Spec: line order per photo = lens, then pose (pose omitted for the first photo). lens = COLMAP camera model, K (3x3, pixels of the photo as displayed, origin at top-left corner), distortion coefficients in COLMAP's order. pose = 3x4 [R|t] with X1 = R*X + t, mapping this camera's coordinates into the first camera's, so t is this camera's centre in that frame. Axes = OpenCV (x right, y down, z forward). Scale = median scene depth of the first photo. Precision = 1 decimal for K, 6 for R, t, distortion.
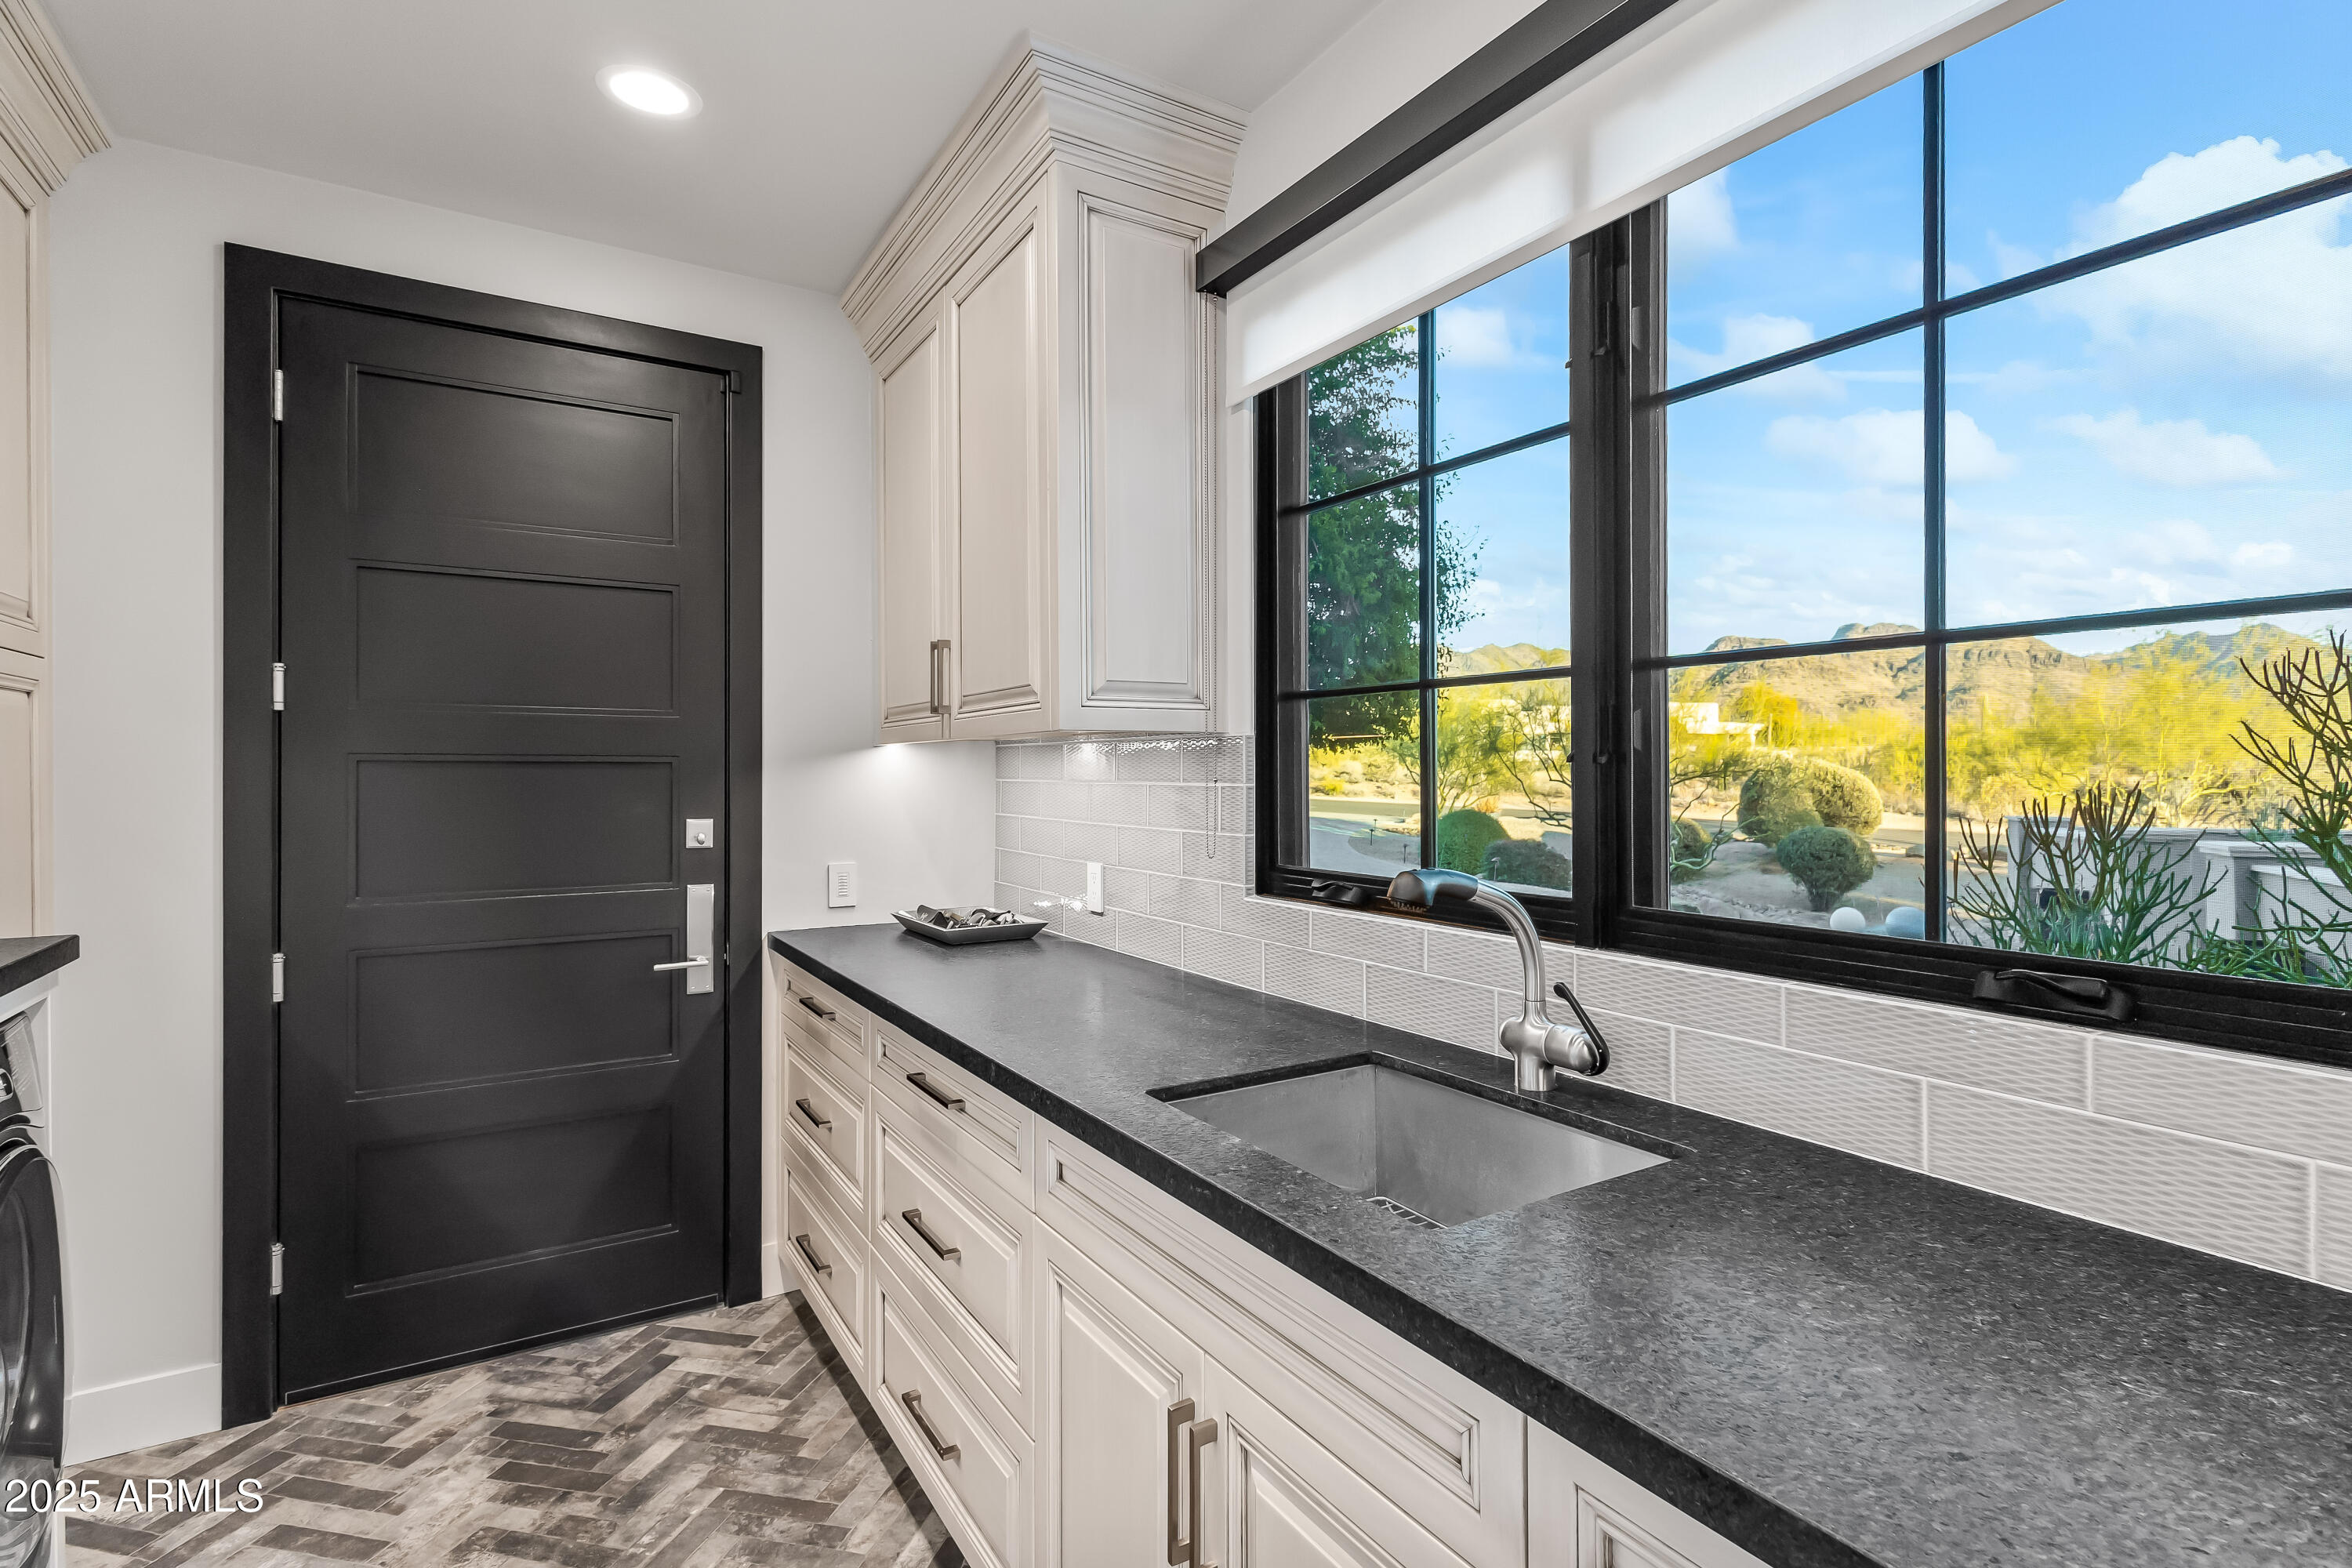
lens RADIAL K [[1112.5, 0, 1176.0], [0, 1112.5, 784.0], [0, 0, 1]] dist [0.011068, -0.006937]
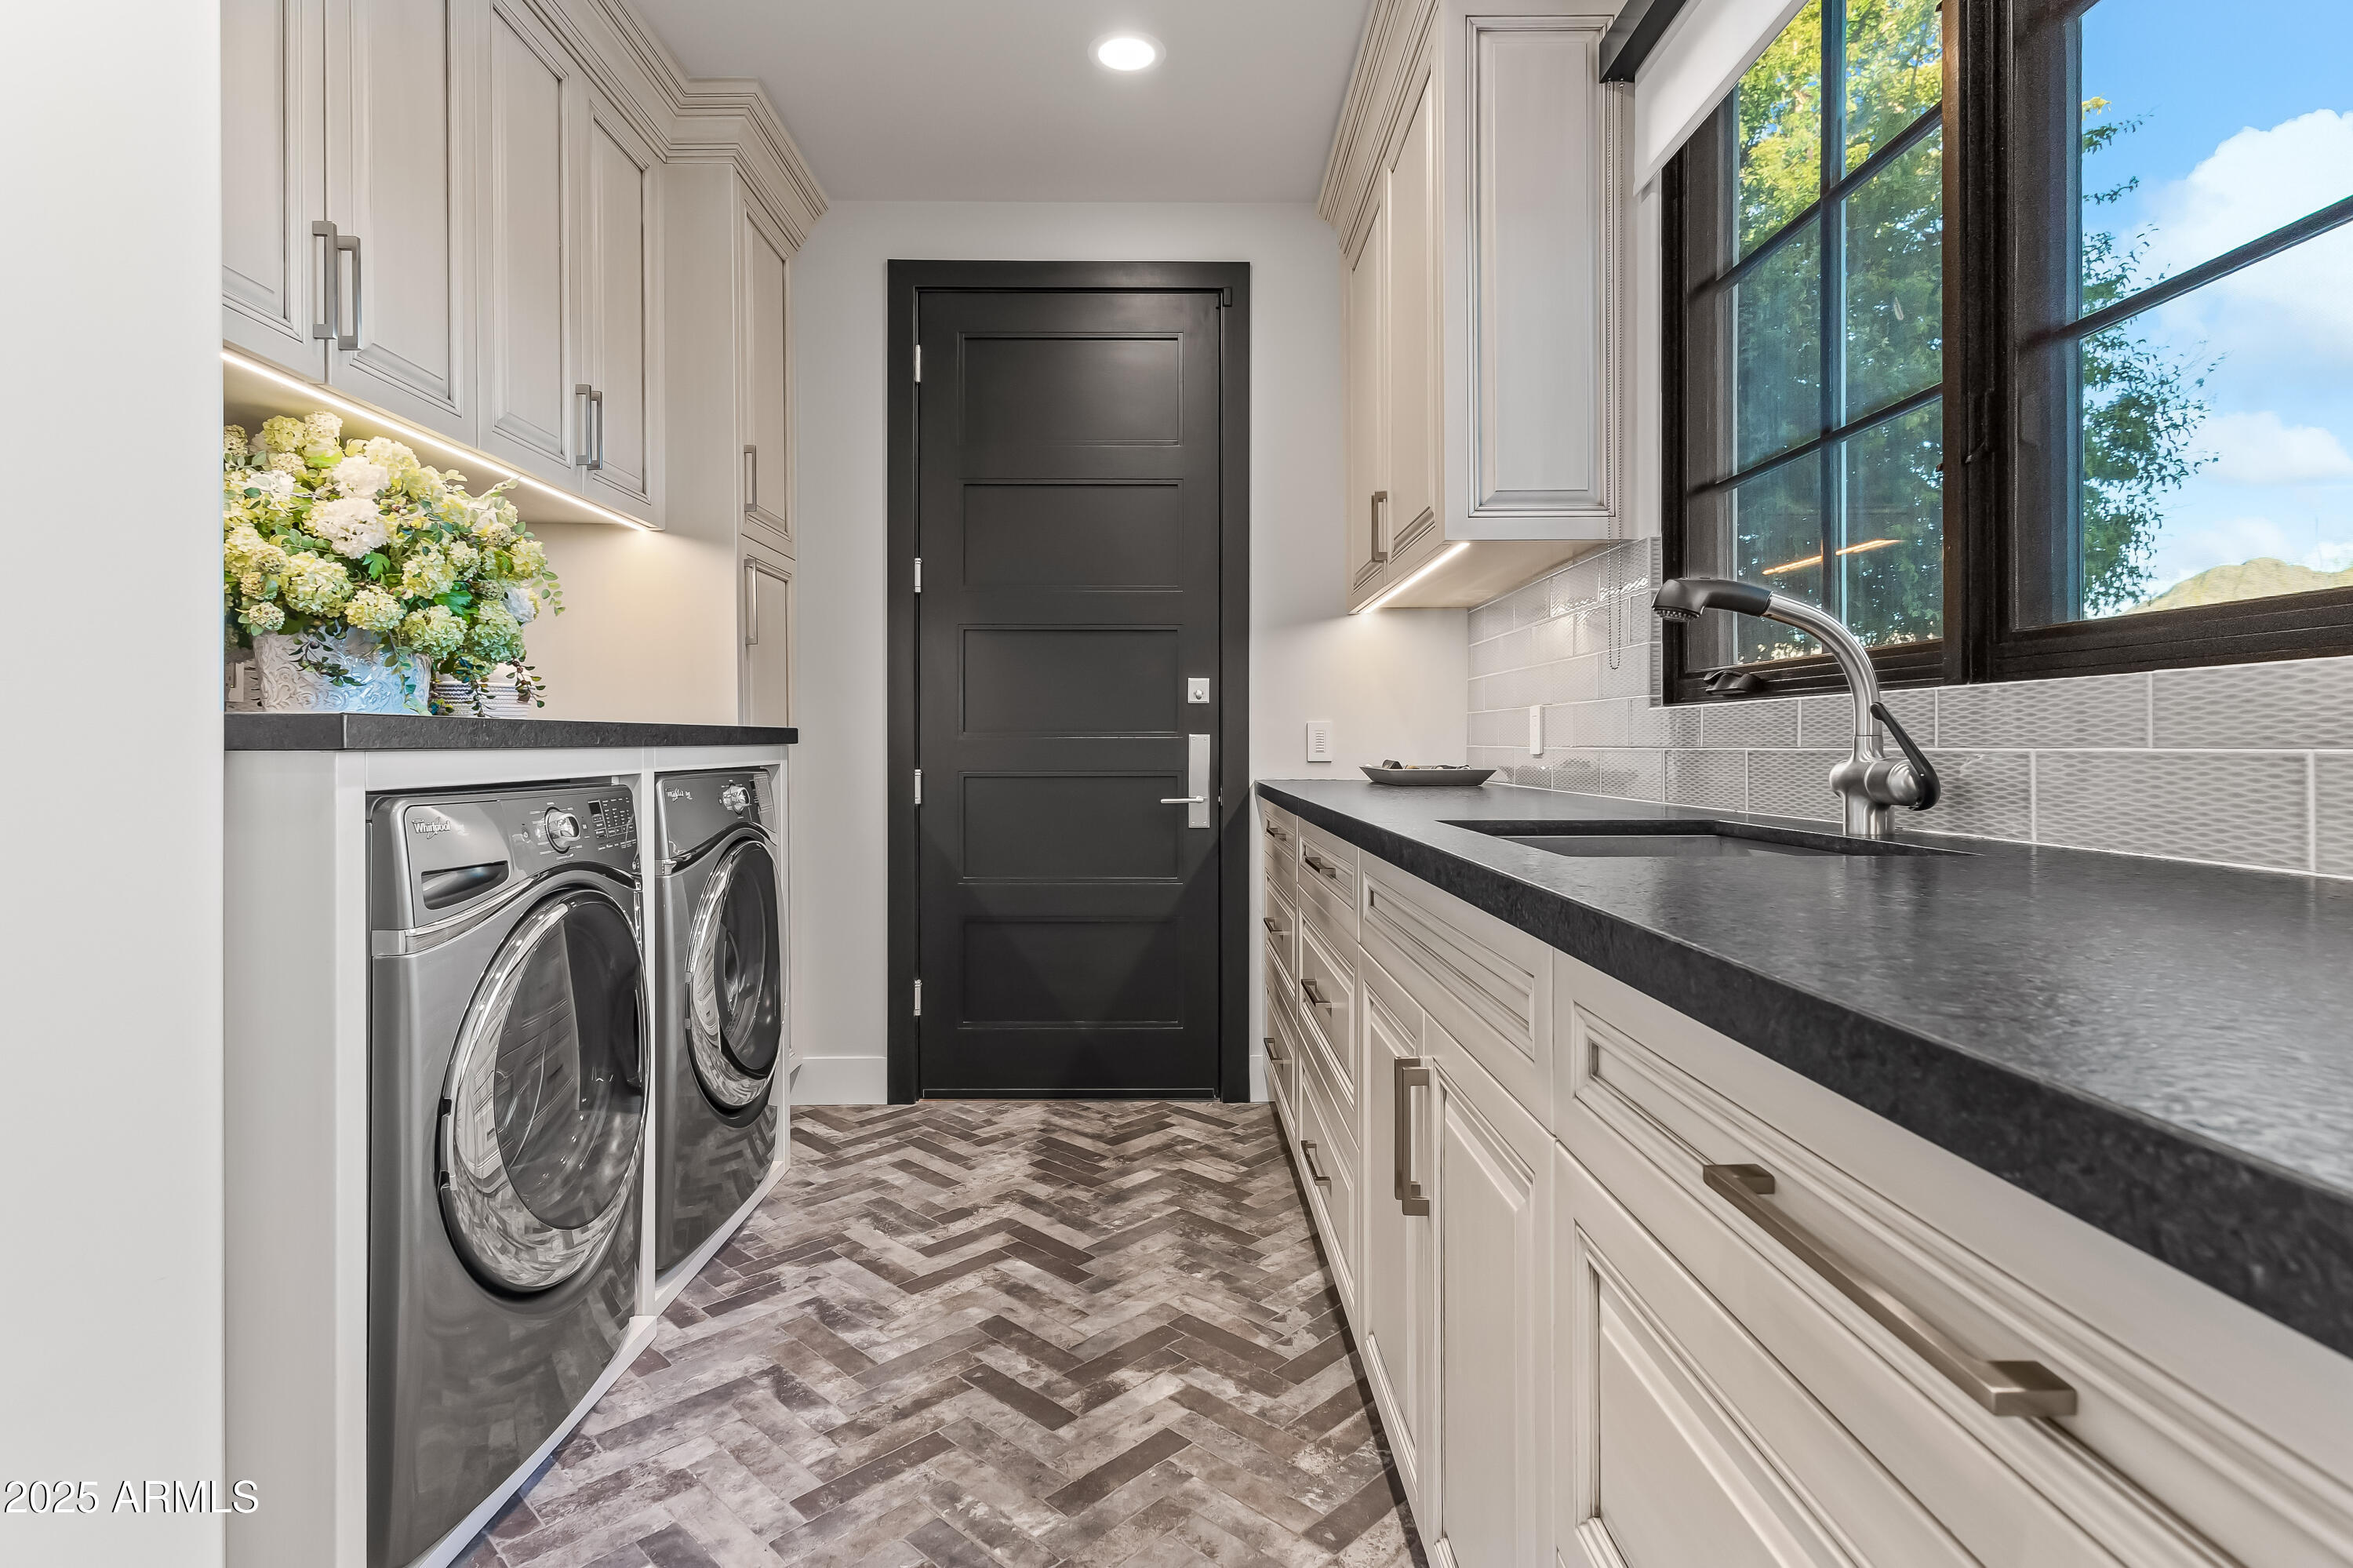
lens RADIAL K [[1129.5, 0, 1163.9], [0, 1129.5, 767.2], [0, 0, 1]] dist [0.002712, -0.000459]
pose [[0.853226, 0.013259, -0.521372, 0.189884], [-0.007665, 0.999888, 0.012884, 0.128318], [0.521484, -0.006996, 0.853232, -0.040250]]
